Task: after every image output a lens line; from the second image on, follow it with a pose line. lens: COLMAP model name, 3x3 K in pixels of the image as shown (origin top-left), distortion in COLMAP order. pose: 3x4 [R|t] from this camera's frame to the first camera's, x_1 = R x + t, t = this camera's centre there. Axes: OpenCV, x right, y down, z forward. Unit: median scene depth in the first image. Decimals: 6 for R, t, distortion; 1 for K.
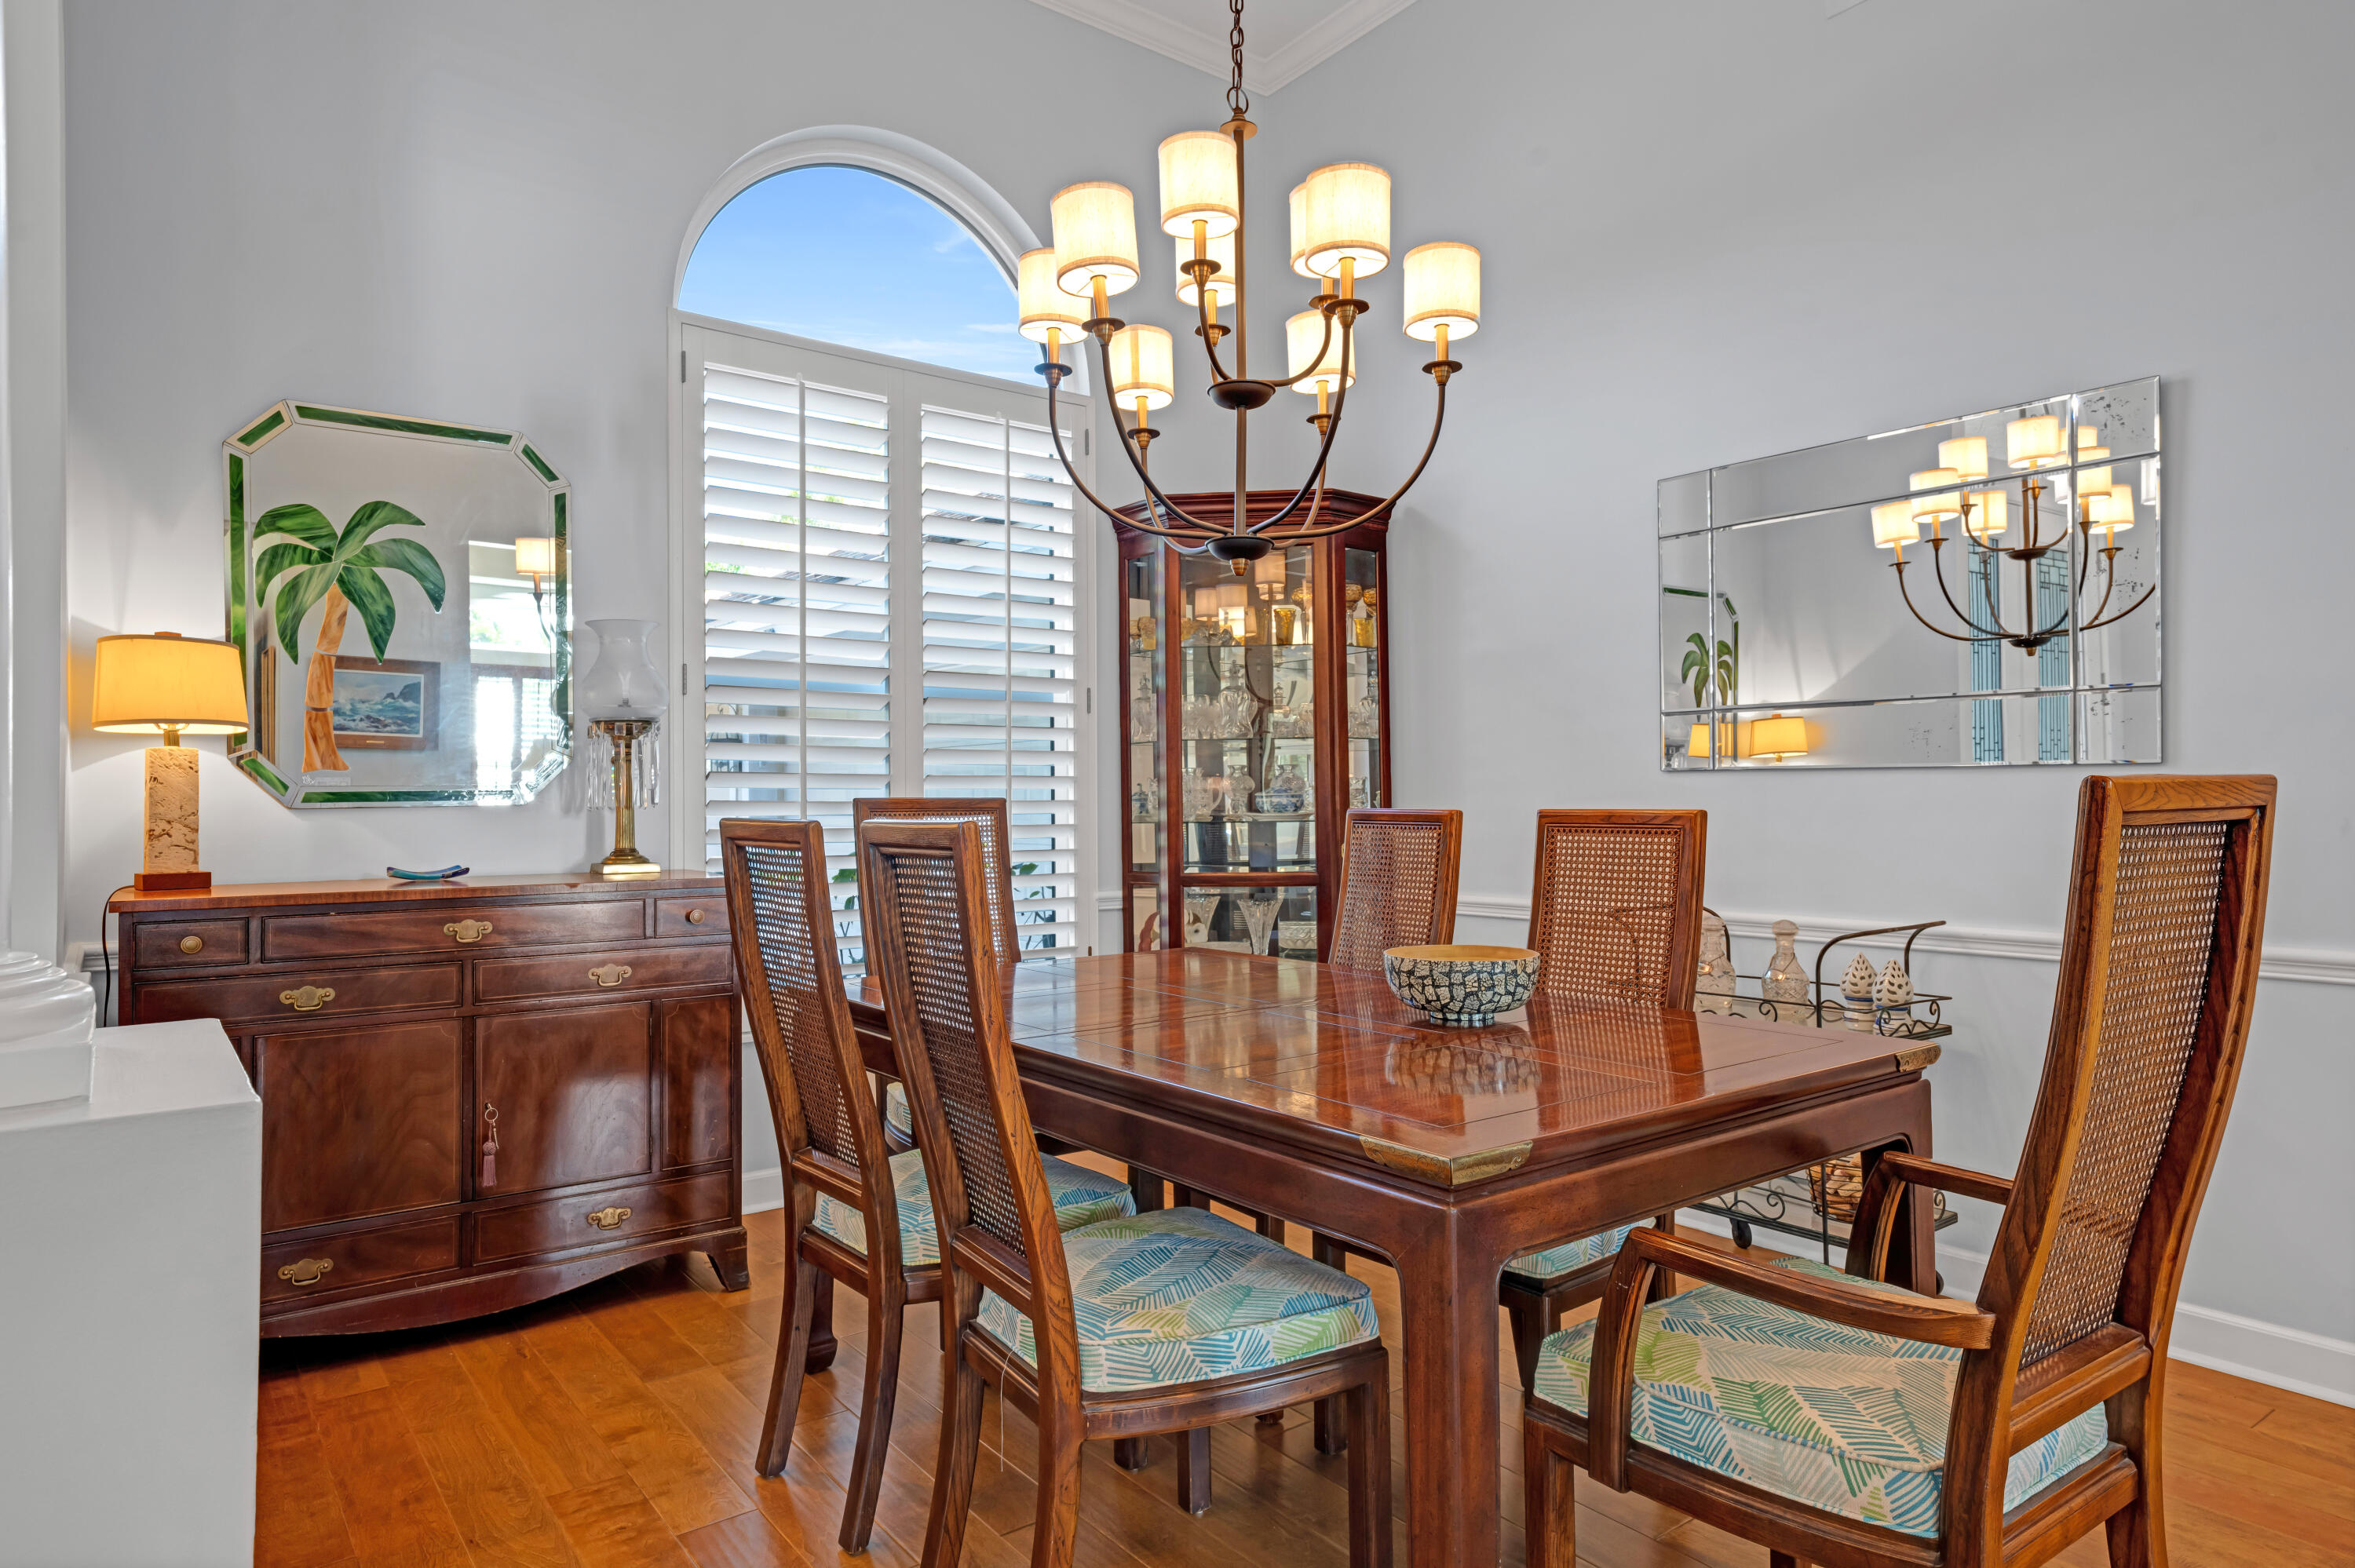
lens RADIAL K [[1383.5, 0, 1186.1], [0, 1383.5, 778.3], [0, 0, 1]] dist [0.036042, 0.003169]
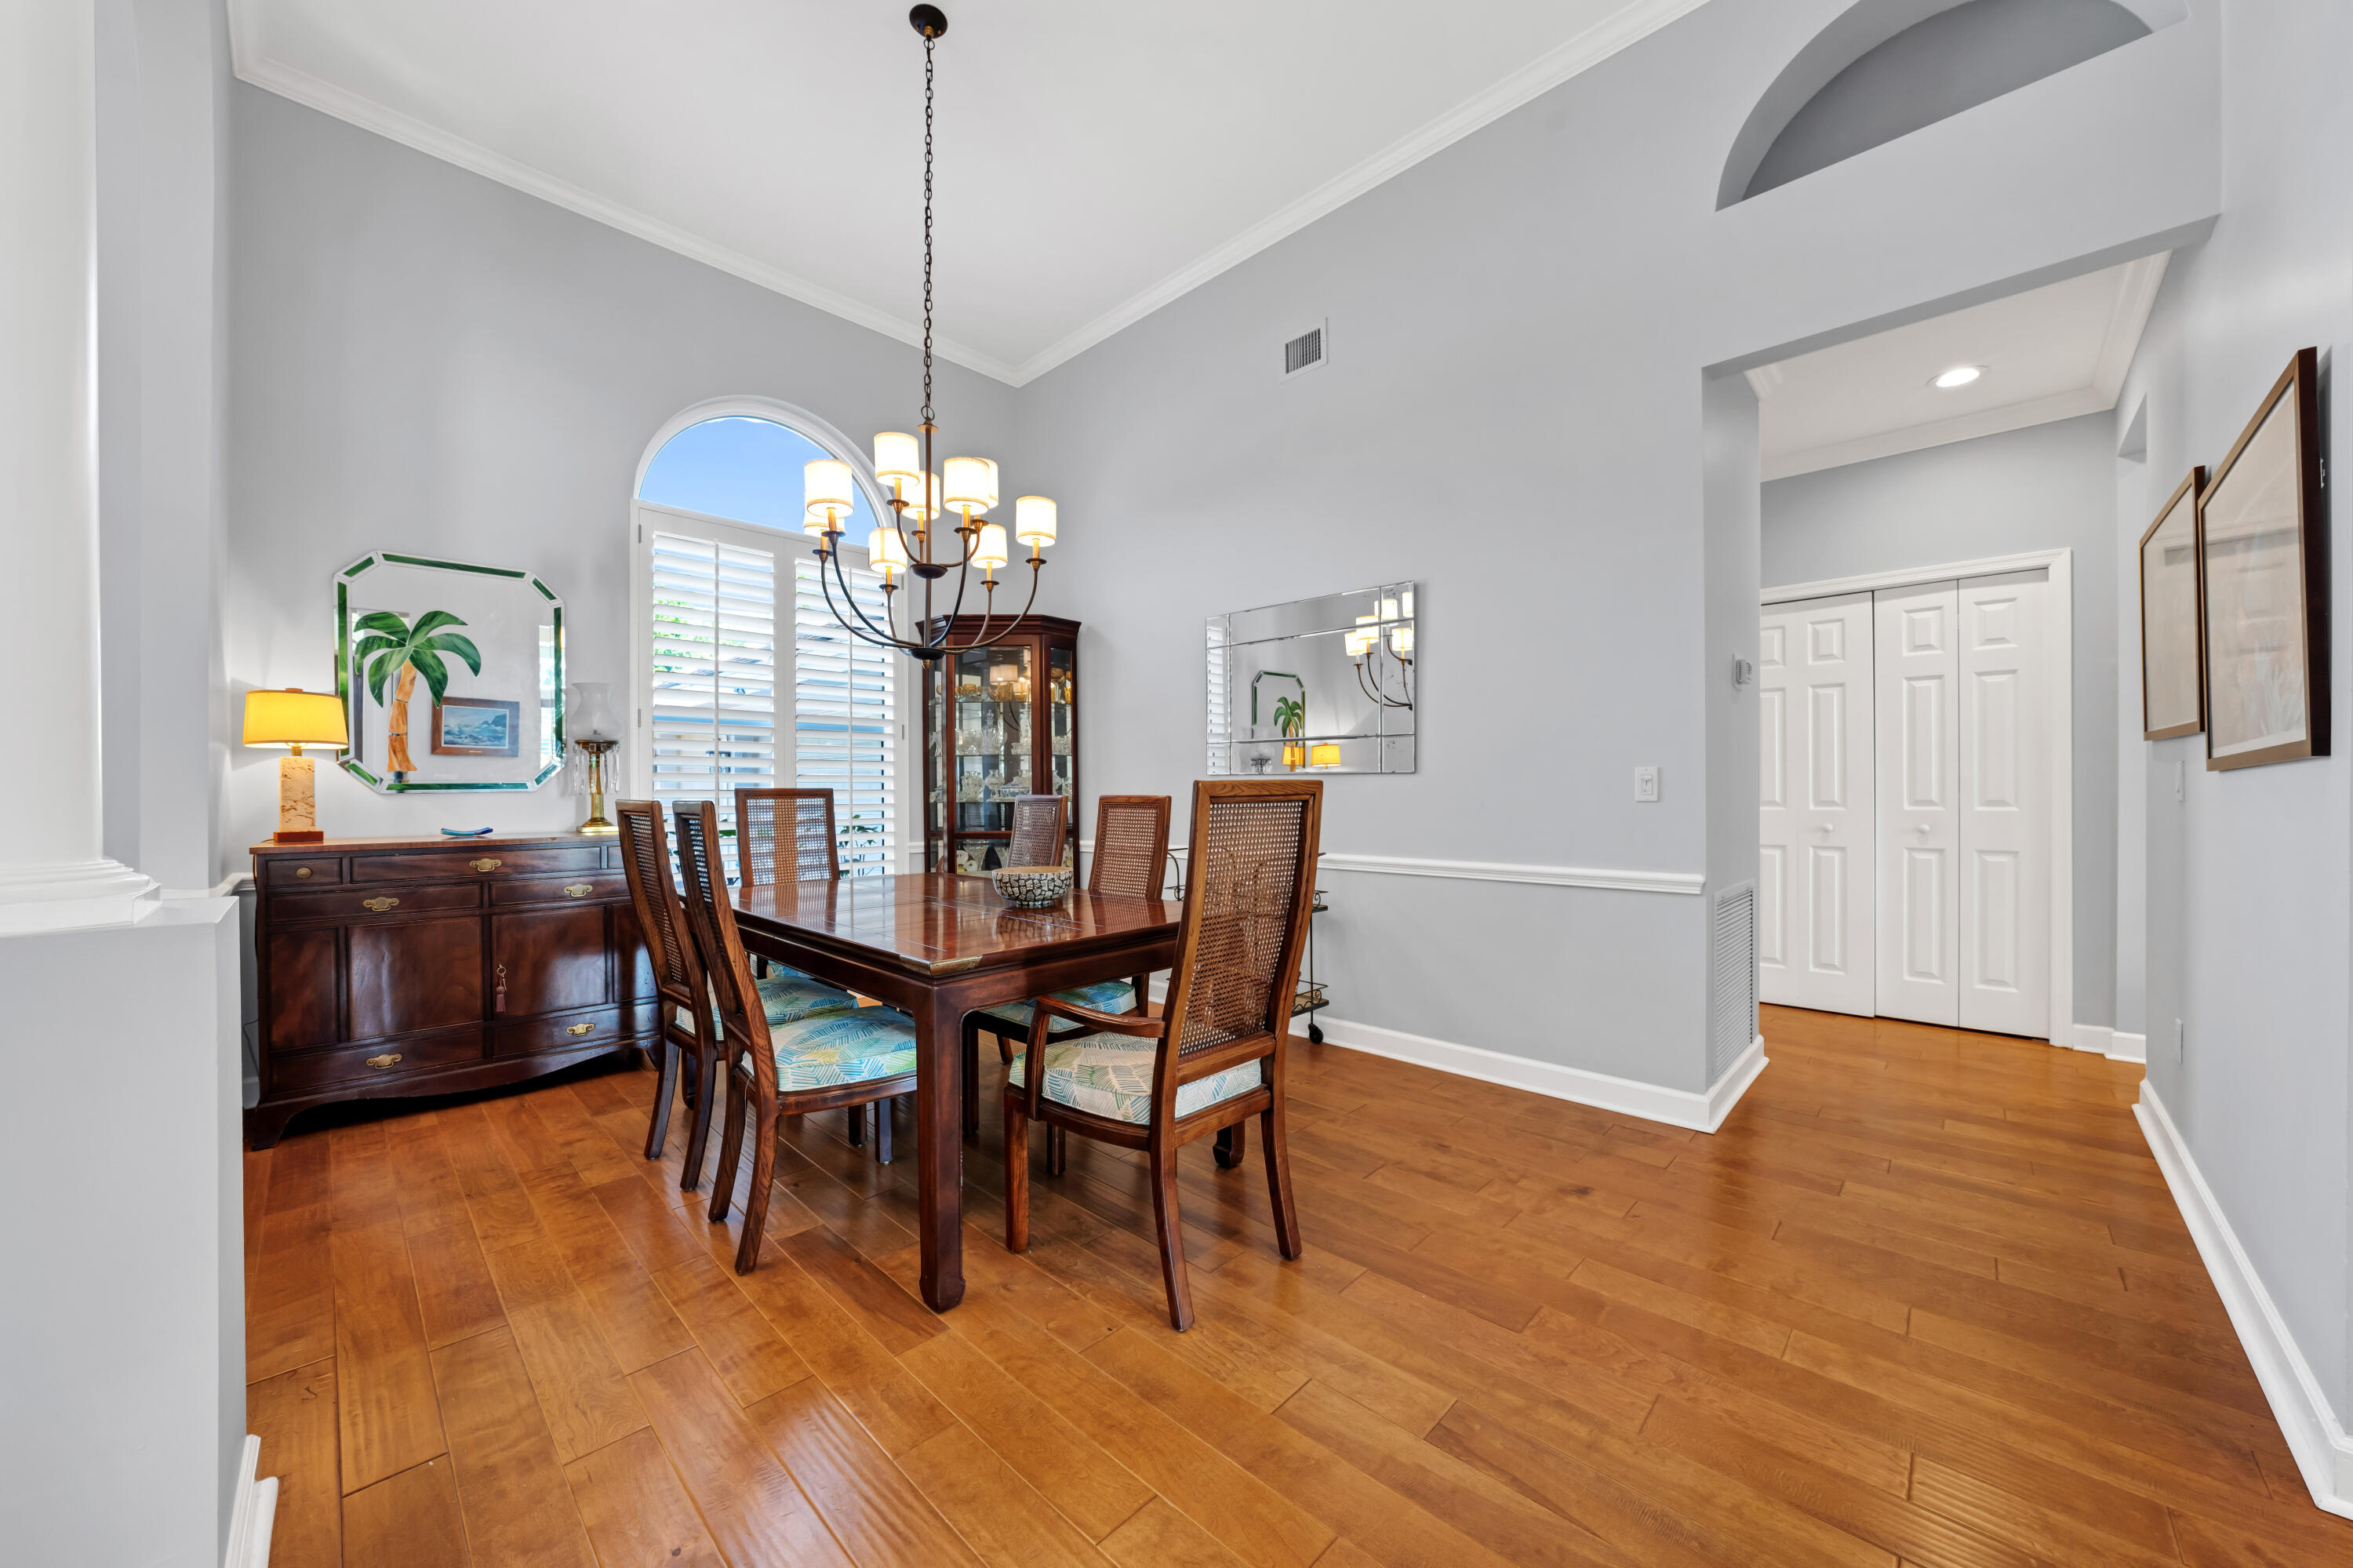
lens RADIAL K [[841.7, 0, 1164.7], [0, 841.7, 789.2], [0, 0, 1]] dist [-0.011041, 0.003845]
pose [[0.989840, 0.002442, 0.142165, 0.165991], [-0.004656, 0.999873, 0.015244, -0.003684], [-0.142110, -0.015751, 0.989726, -0.136340]]
